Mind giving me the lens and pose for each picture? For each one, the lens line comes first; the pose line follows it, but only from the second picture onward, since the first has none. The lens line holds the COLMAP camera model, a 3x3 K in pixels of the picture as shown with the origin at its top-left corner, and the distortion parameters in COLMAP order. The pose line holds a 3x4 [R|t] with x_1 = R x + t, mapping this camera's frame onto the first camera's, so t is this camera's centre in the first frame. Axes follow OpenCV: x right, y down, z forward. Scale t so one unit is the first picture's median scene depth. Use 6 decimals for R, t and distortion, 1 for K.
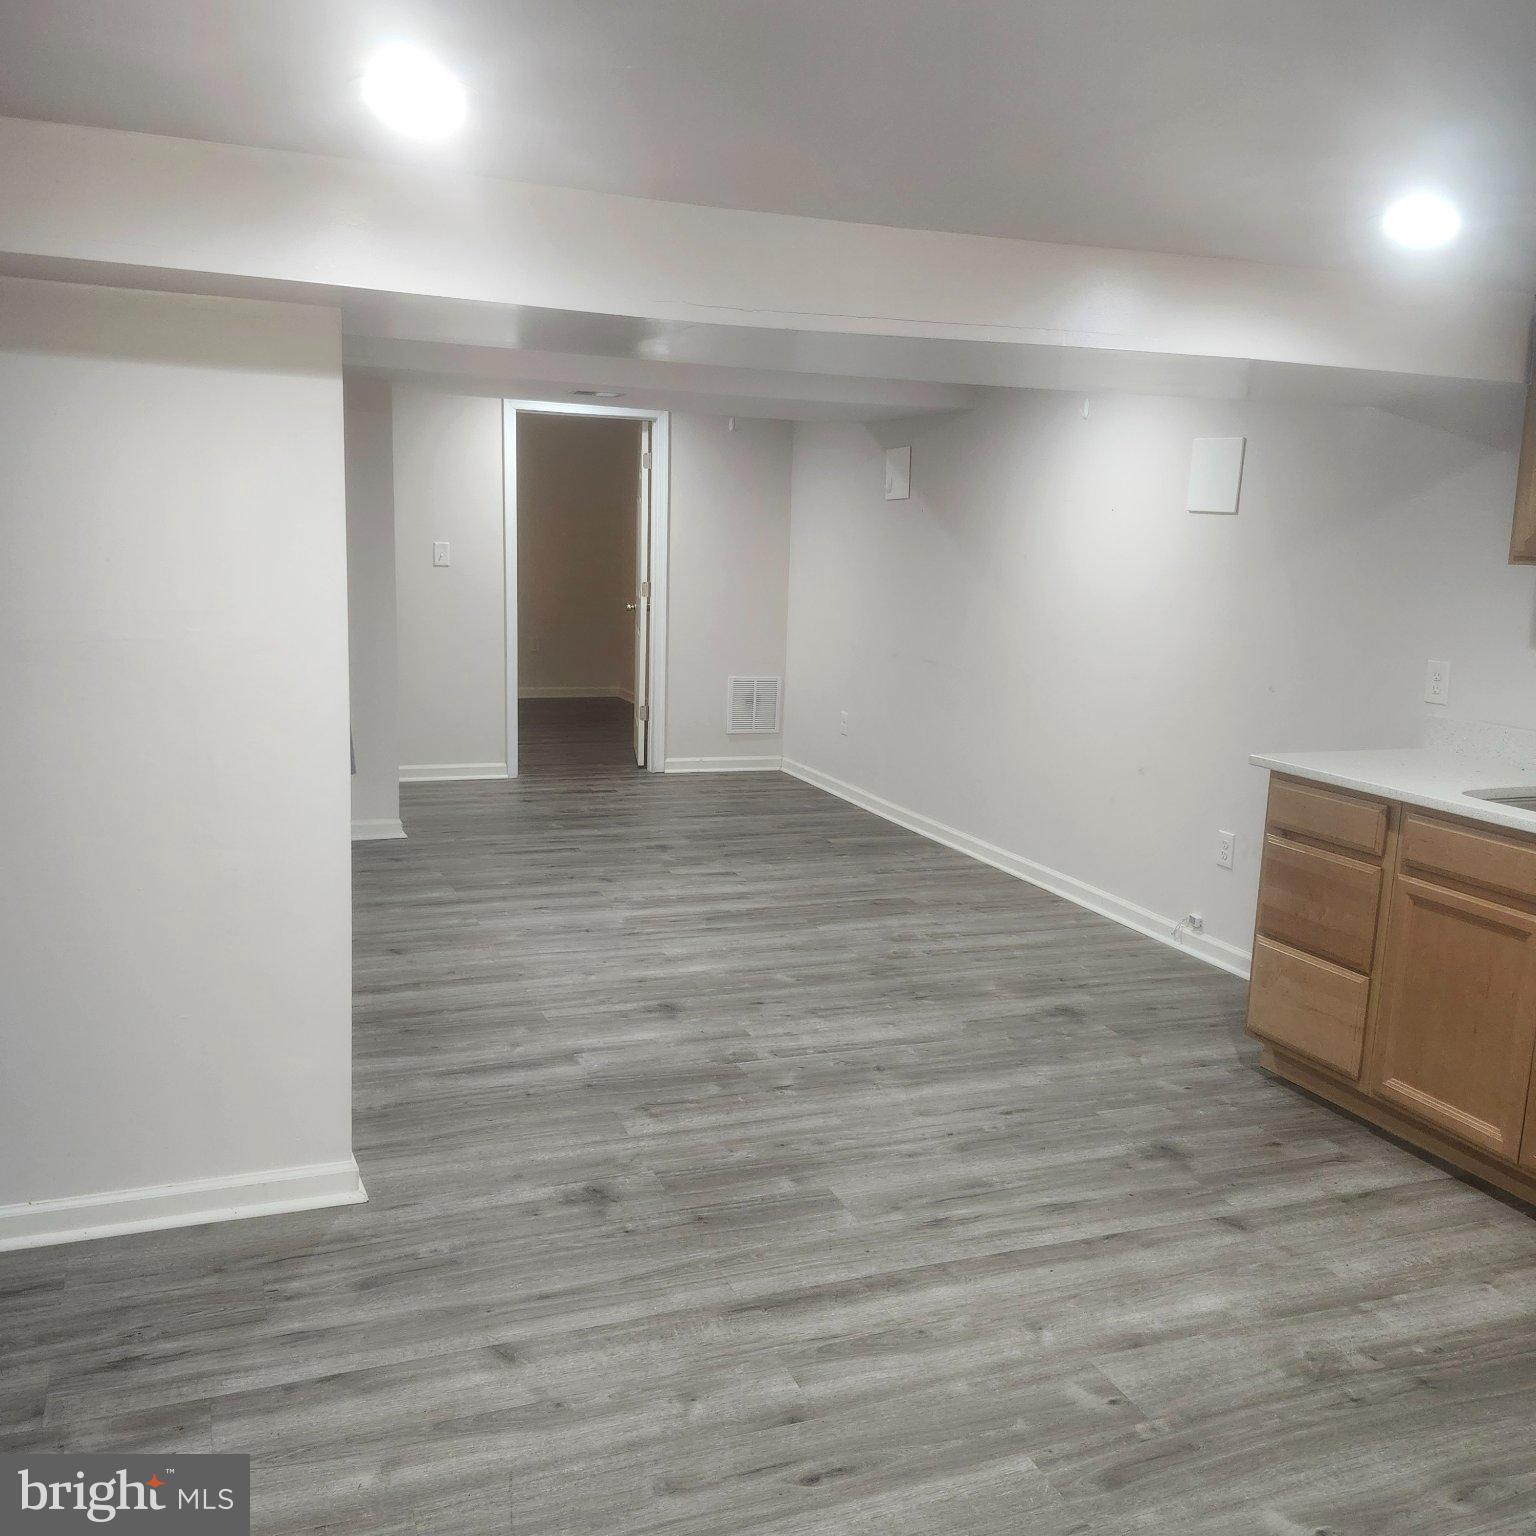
lens RADIAL K [[1411.3, 0, 749.0], [0, 1411.3, 784.3], [0, 0, 1]] dist [0.060433, 0.000000]
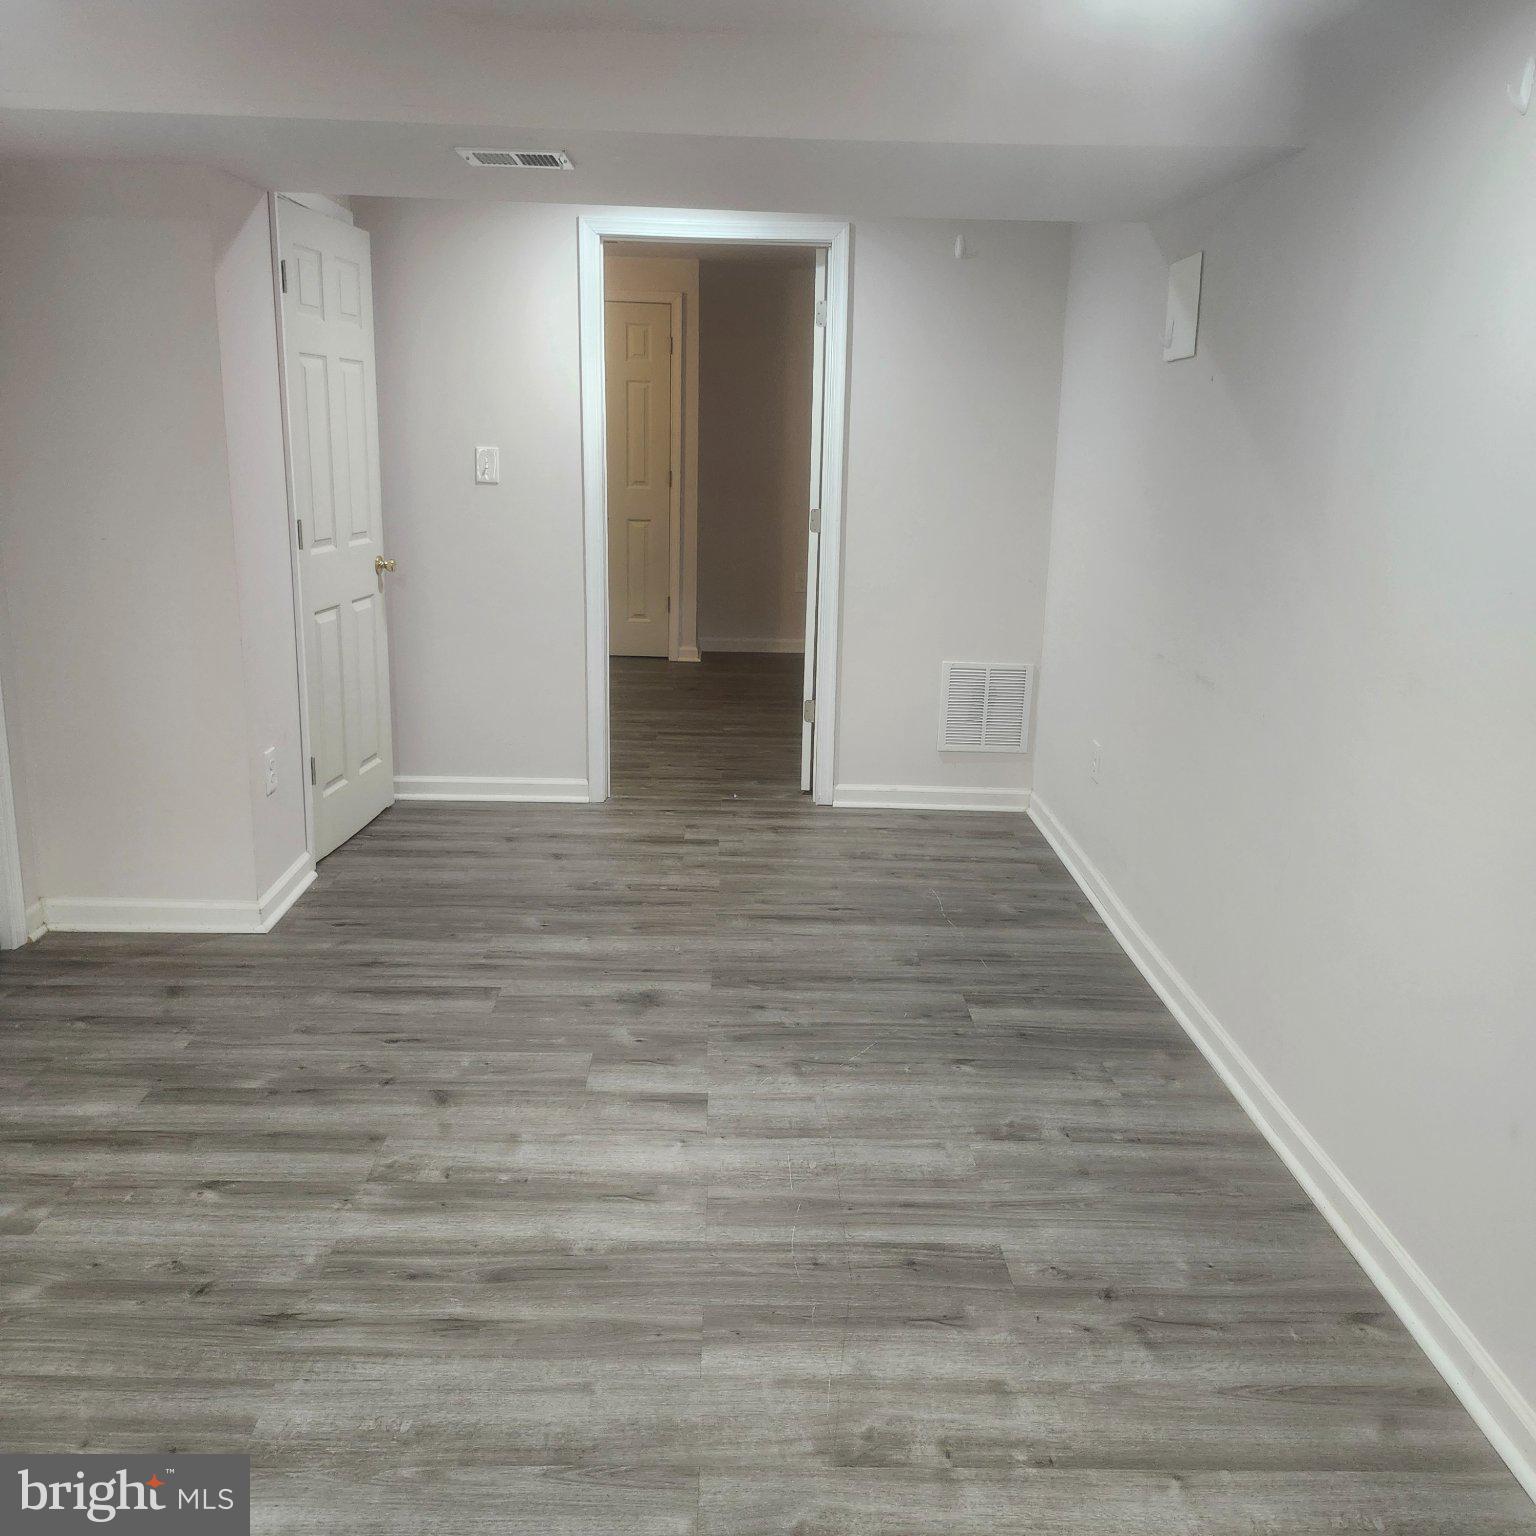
lens RADIAL K [[1411.3, 0, 757.0], [0, 1411.3, 767.7], [0, 0, 1]] dist [0.060433, 0.000000]
pose [[0.937723, 0.075589, -0.339061, 0.167392], [-0.055850, 0.996147, 0.067618, -0.090296], [0.342866, -0.044471, 0.938331, 0.512880]]
